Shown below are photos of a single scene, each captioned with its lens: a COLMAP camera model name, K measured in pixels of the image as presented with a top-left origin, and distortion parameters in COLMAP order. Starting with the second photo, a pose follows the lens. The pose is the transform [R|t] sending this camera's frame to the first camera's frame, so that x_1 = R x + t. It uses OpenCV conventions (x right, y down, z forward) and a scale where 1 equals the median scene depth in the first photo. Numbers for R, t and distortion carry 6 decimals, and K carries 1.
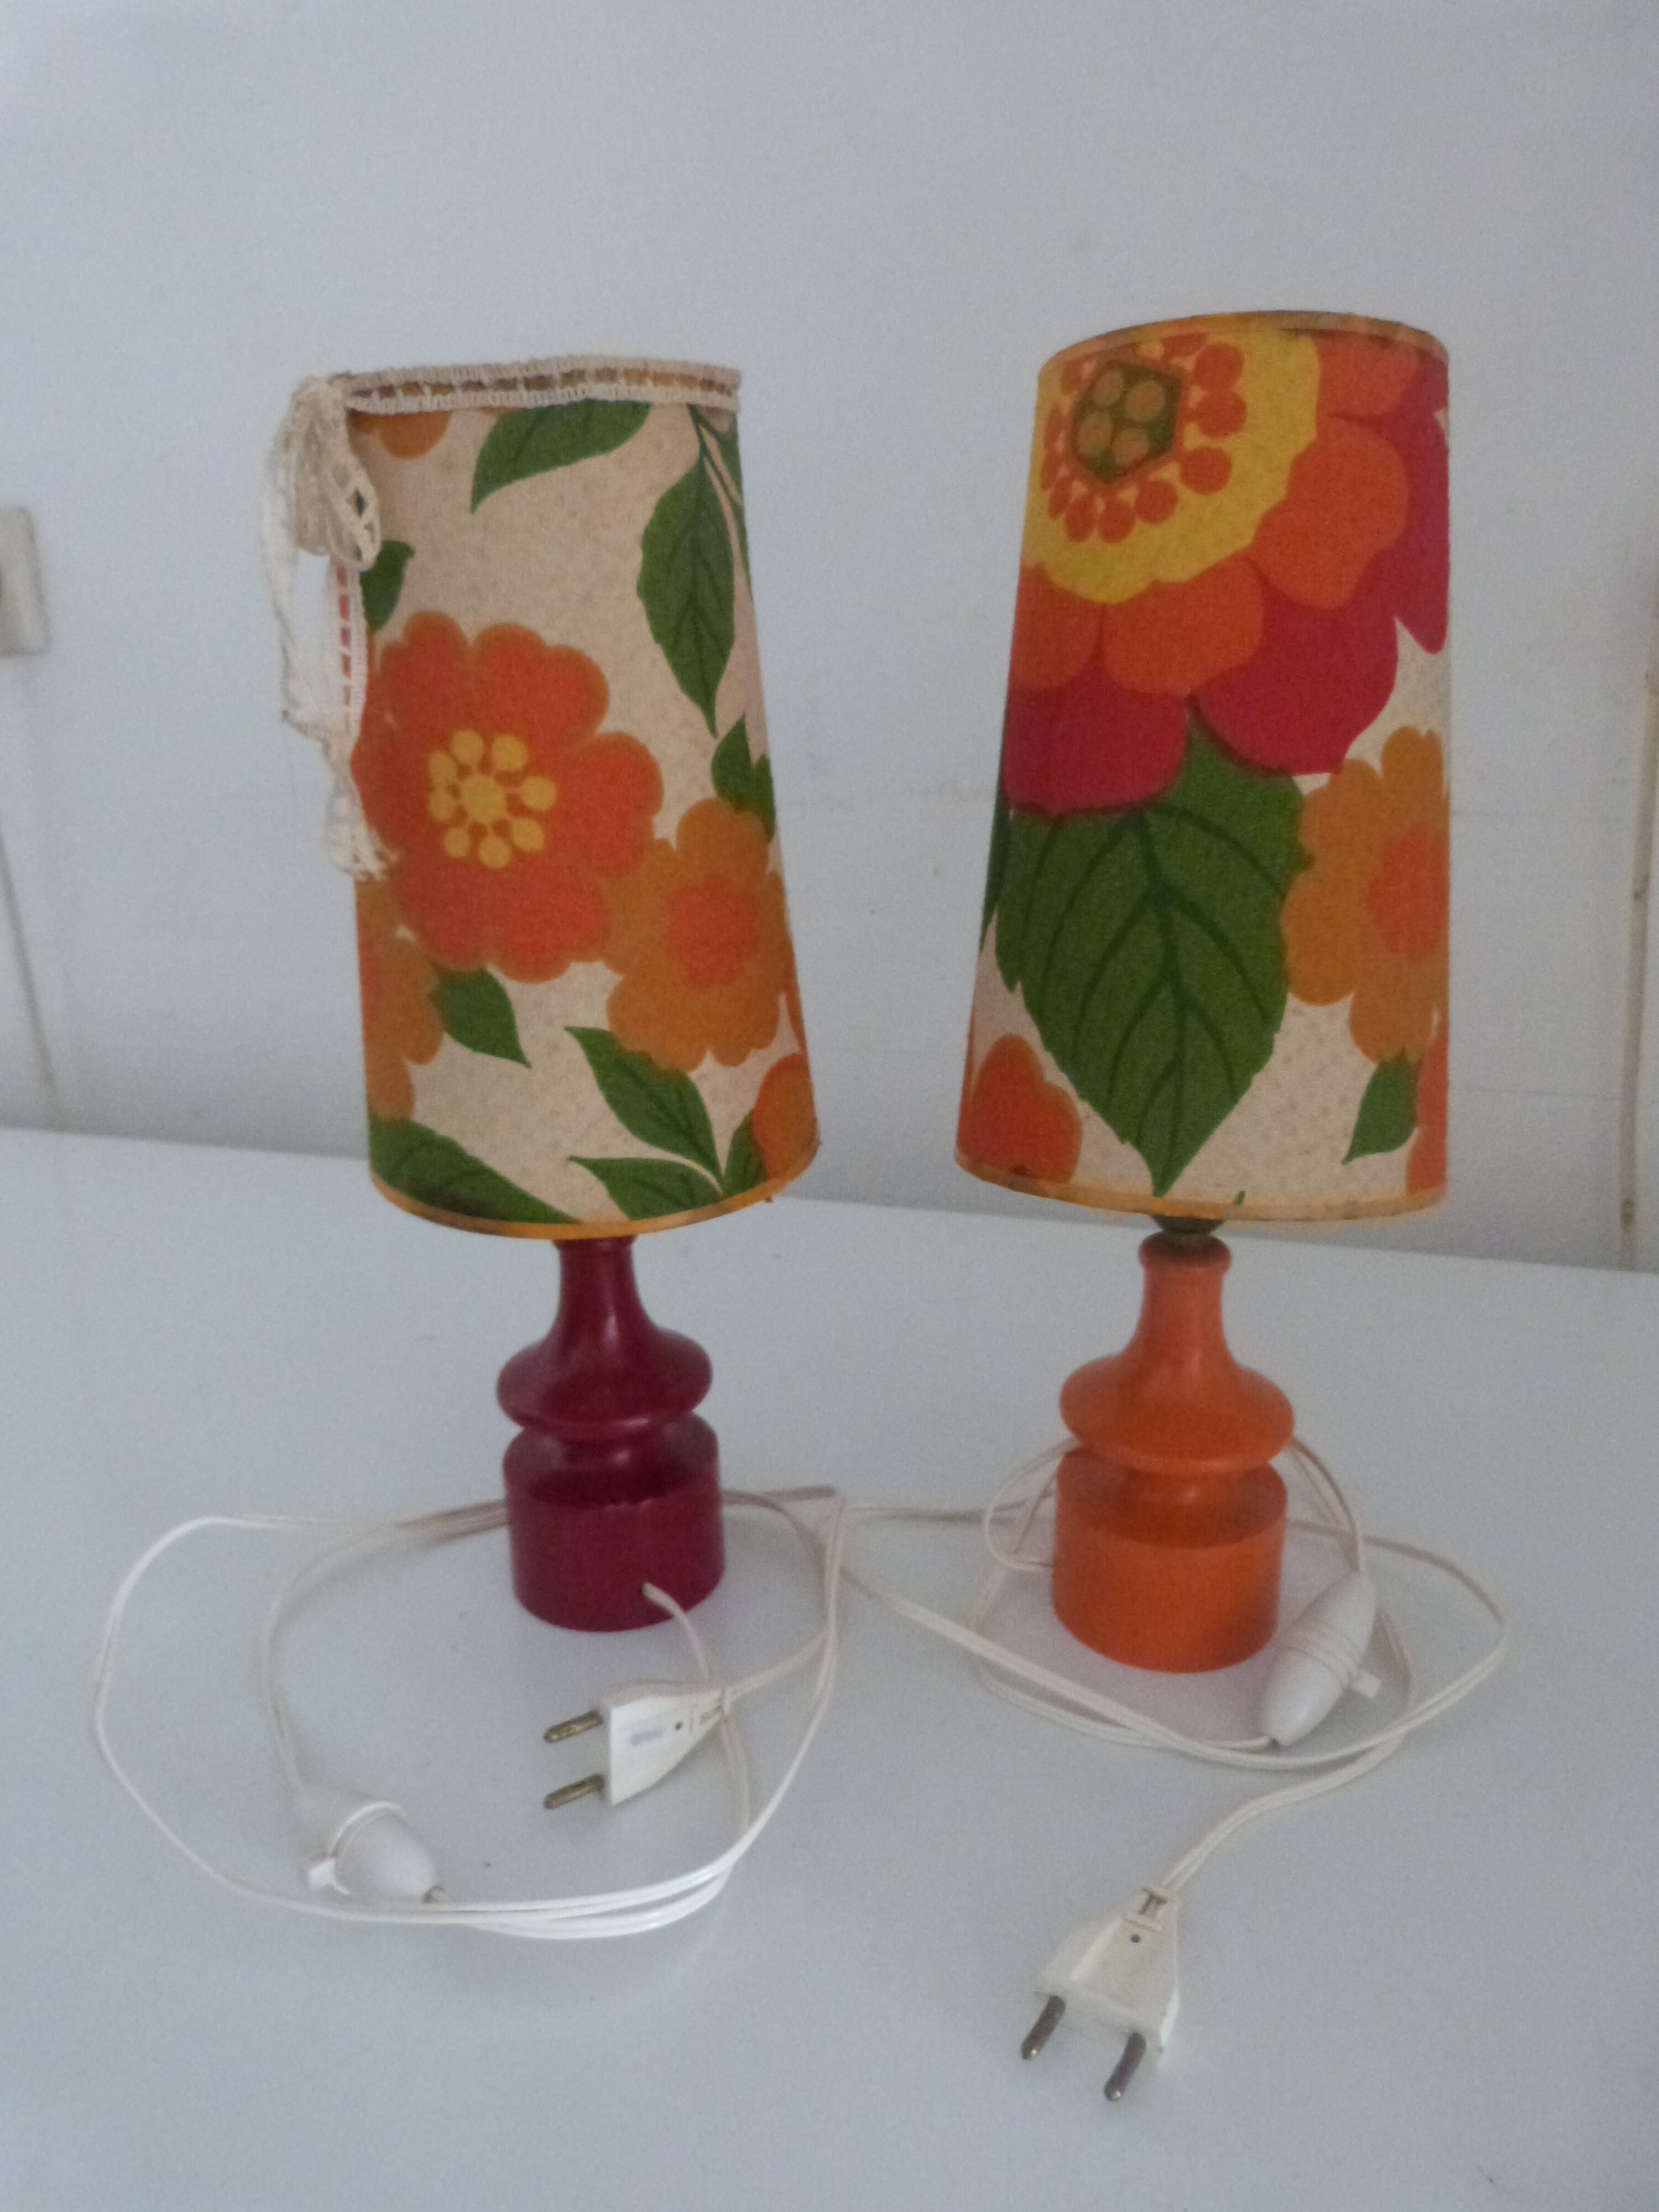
lens RADIAL K [[1724.7, 0, 829.5], [0, 1724.7, 1106.0], [0, 0, 1]] dist [-0.004210, -0.002637]
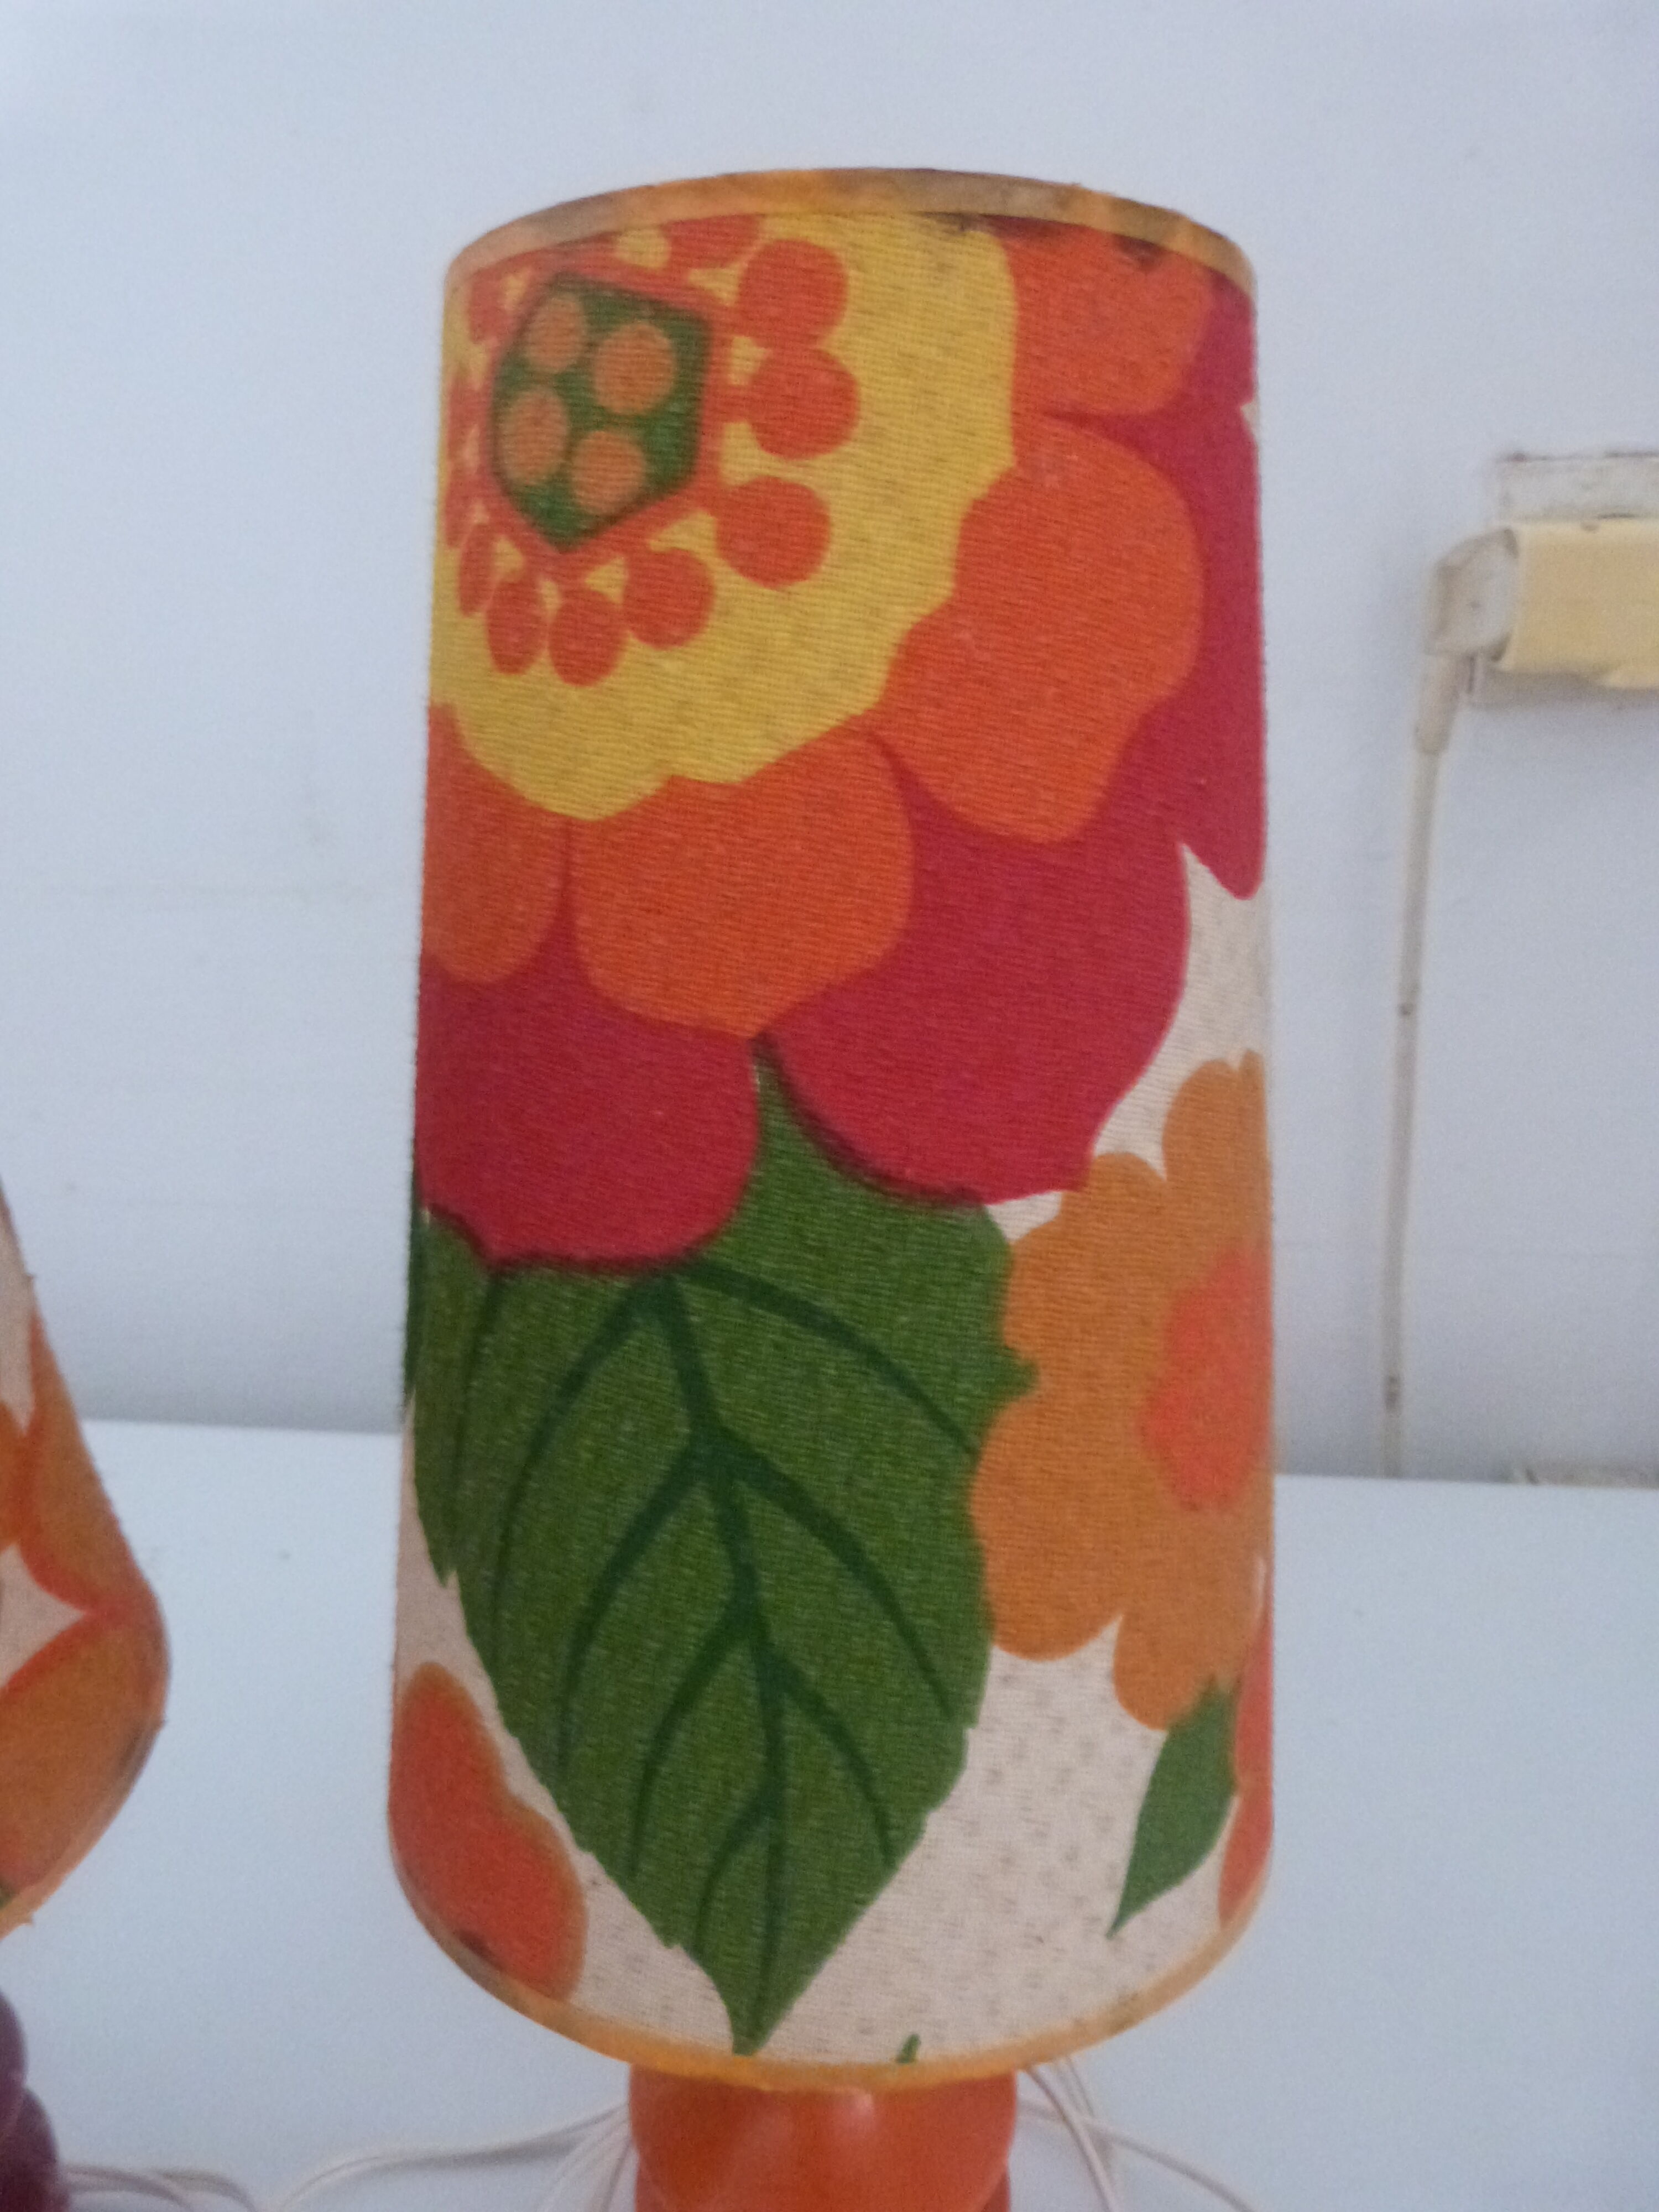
lens RADIAL K [[1682.6, 0, 829.5], [0, 1682.6, 1106.0], [0, 0, 1]] dist [-0.021063, -0.004263]
pose [[0.983081, -0.049270, 0.176419, 0.146843], [0.039593, 0.997533, 0.057960, -0.241963], [-0.178840, -0.049994, 0.982607, 0.556936]]
